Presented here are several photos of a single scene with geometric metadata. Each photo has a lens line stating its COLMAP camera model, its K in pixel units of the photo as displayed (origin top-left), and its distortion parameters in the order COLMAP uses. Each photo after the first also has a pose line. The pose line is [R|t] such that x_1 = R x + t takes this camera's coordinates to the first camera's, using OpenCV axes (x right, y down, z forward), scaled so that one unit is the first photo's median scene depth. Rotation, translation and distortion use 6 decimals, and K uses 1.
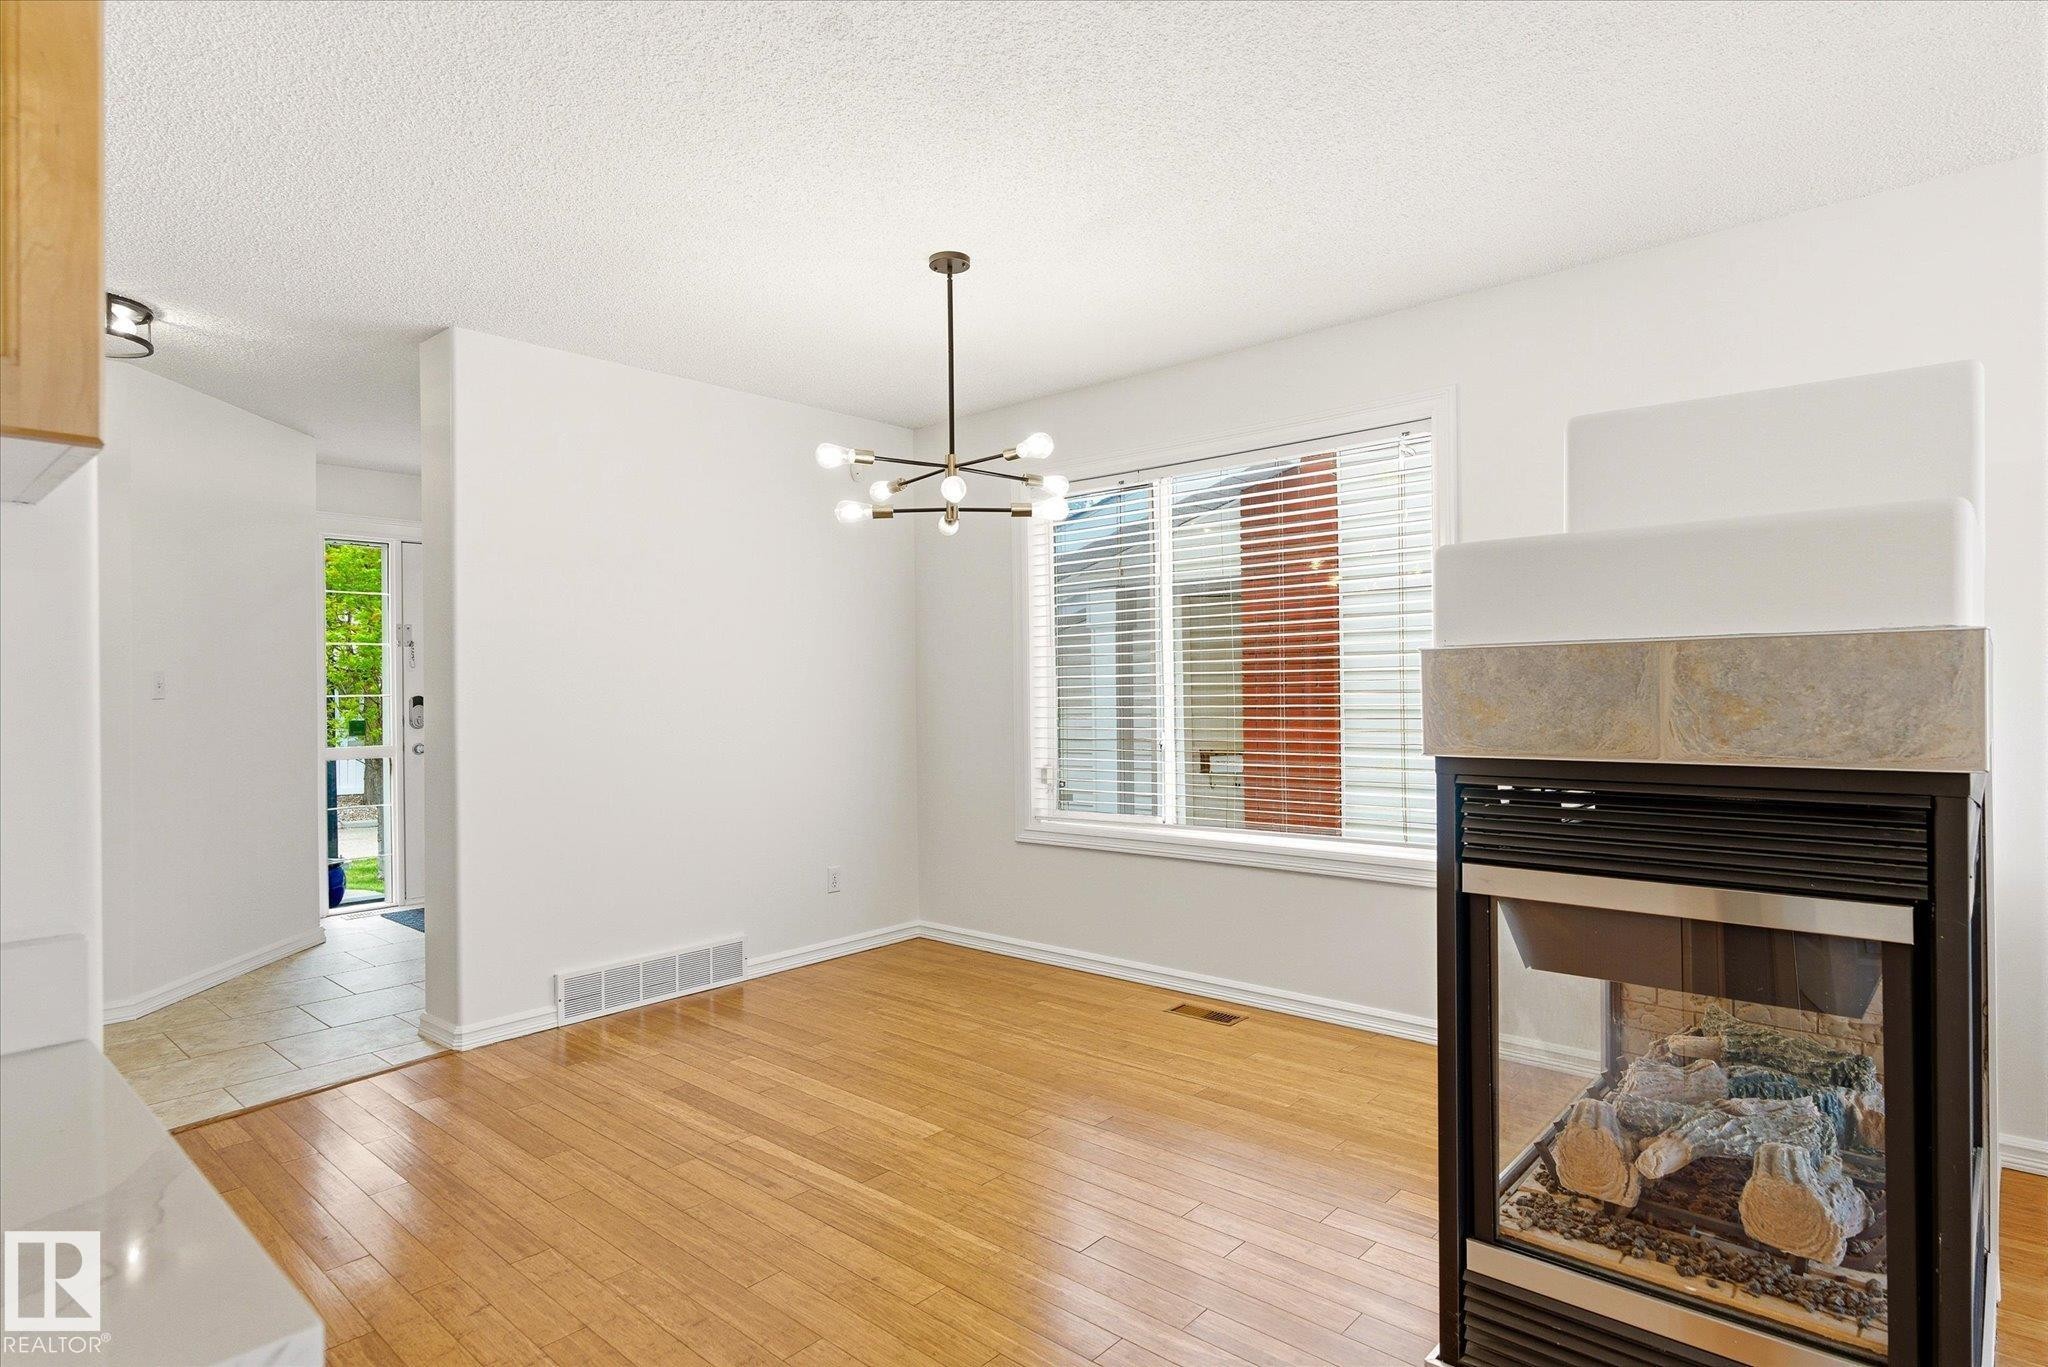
lens RADIAL K [[1091.8, 0, 993.4], [0, 1091.8, 686.0], [0, 0, 1]] dist [-0.000090, 0.000229]
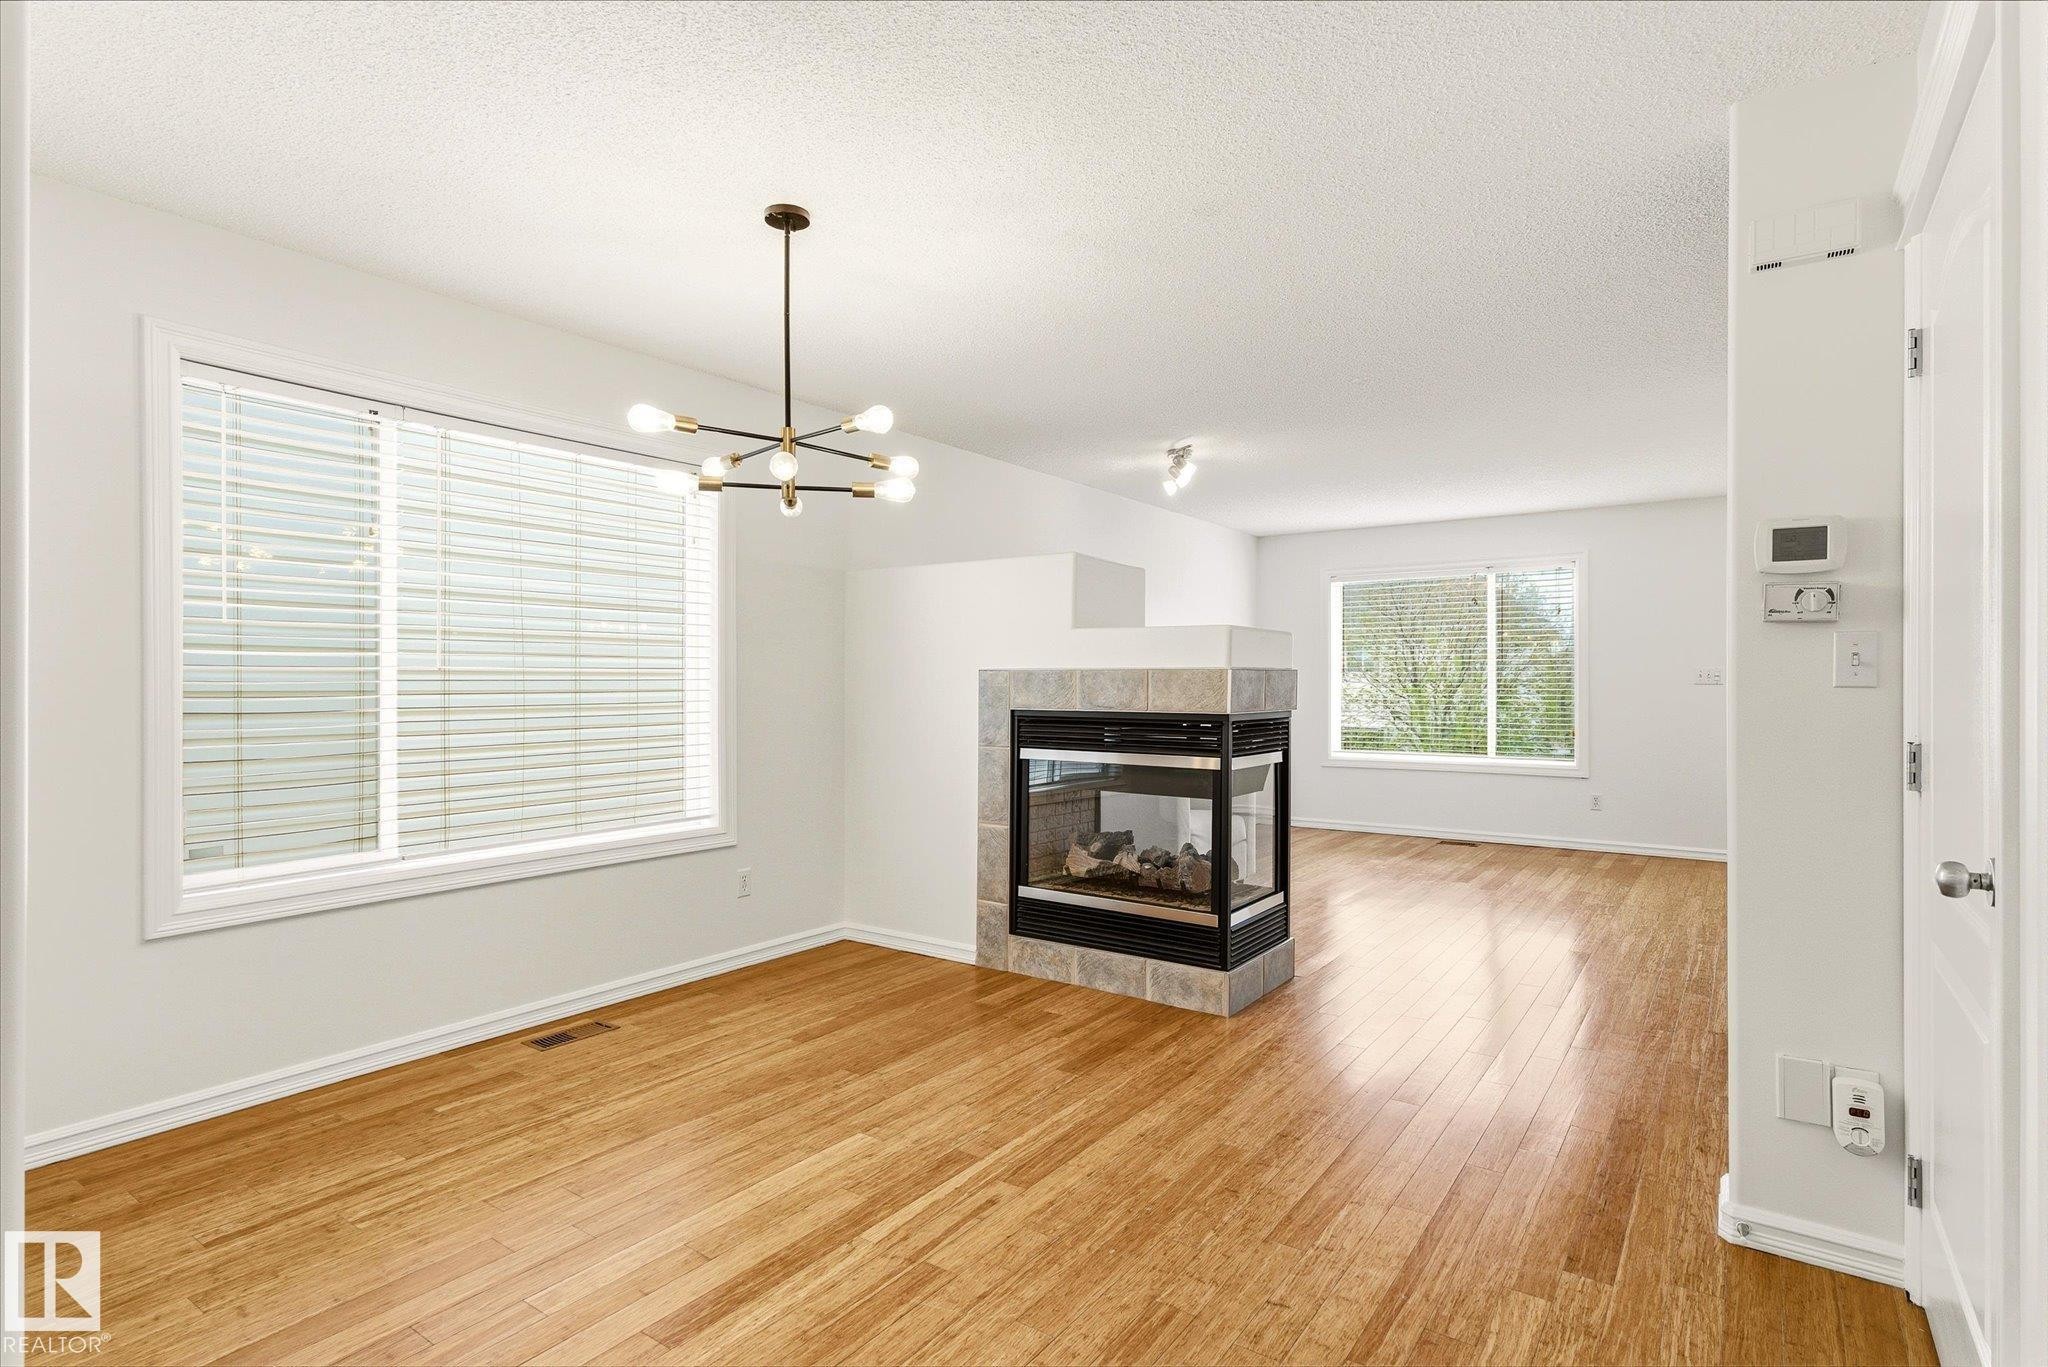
lens RADIAL K [[1091.8, 0, 993.4], [0, 1091.8, 686.0], [0, 0, 1]] dist [-0.000090, 0.000229]
pose [[-0.133026, 0.008834, 0.991073, -0.969815], [0.000909, 0.999961, -0.008791, 0.011137], [-0.991112, -0.000269, -0.133029, 0.944154]]
